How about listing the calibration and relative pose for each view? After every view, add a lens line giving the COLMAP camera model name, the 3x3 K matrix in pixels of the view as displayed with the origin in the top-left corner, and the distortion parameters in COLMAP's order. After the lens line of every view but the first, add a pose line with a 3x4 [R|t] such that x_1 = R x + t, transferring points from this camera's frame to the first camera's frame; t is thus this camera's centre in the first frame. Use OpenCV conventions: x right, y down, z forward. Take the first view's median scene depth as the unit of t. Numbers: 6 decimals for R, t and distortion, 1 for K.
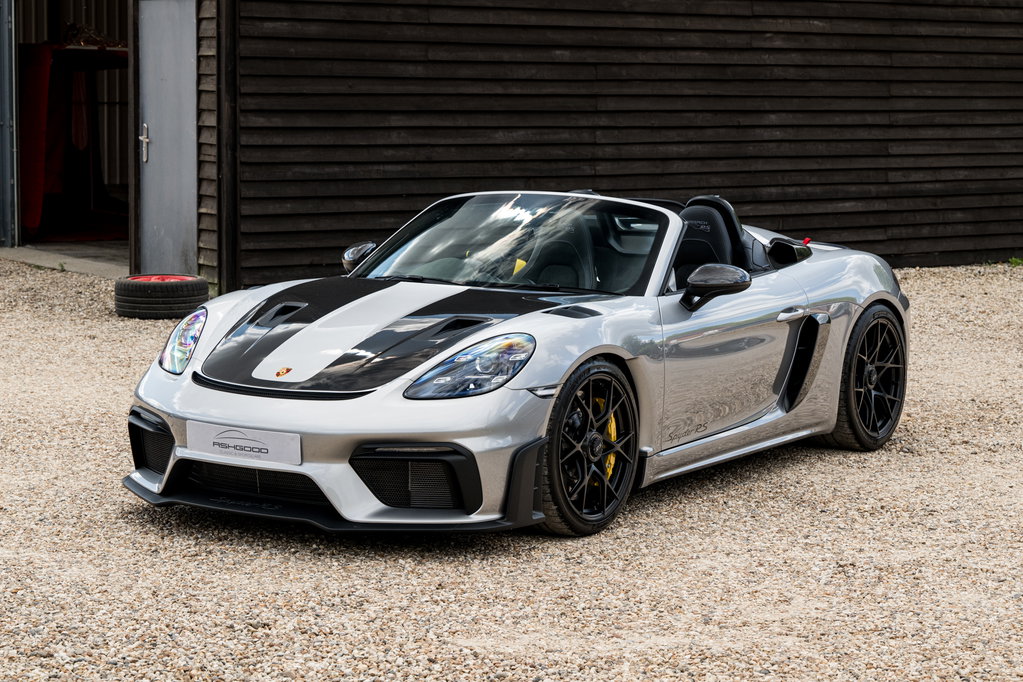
lens RADIAL K [[2325.6, 0, 511.5], [0, 2325.6, 341.0], [0, 0, 1]] dist [0.002150, -0.061637]
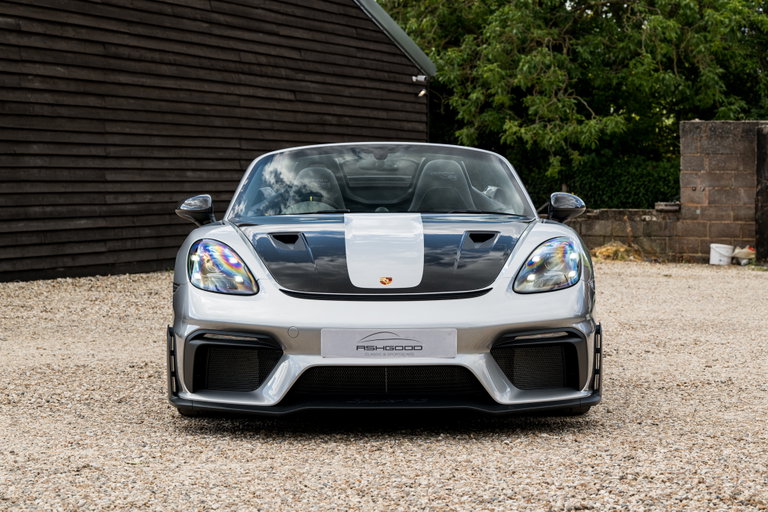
lens RADIAL K [[1871.3, 0, 384.0], [0, 1871.3, 256.0], [0, 0, 1]] dist [0.005867, 0.201251]
pose [[0.837336, -0.034853, 0.545576, -0.249933], [0.075706, 0.995743, -0.052582, 0.020729], [-0.541420, 0.085332, 0.836410, 0.116576]]
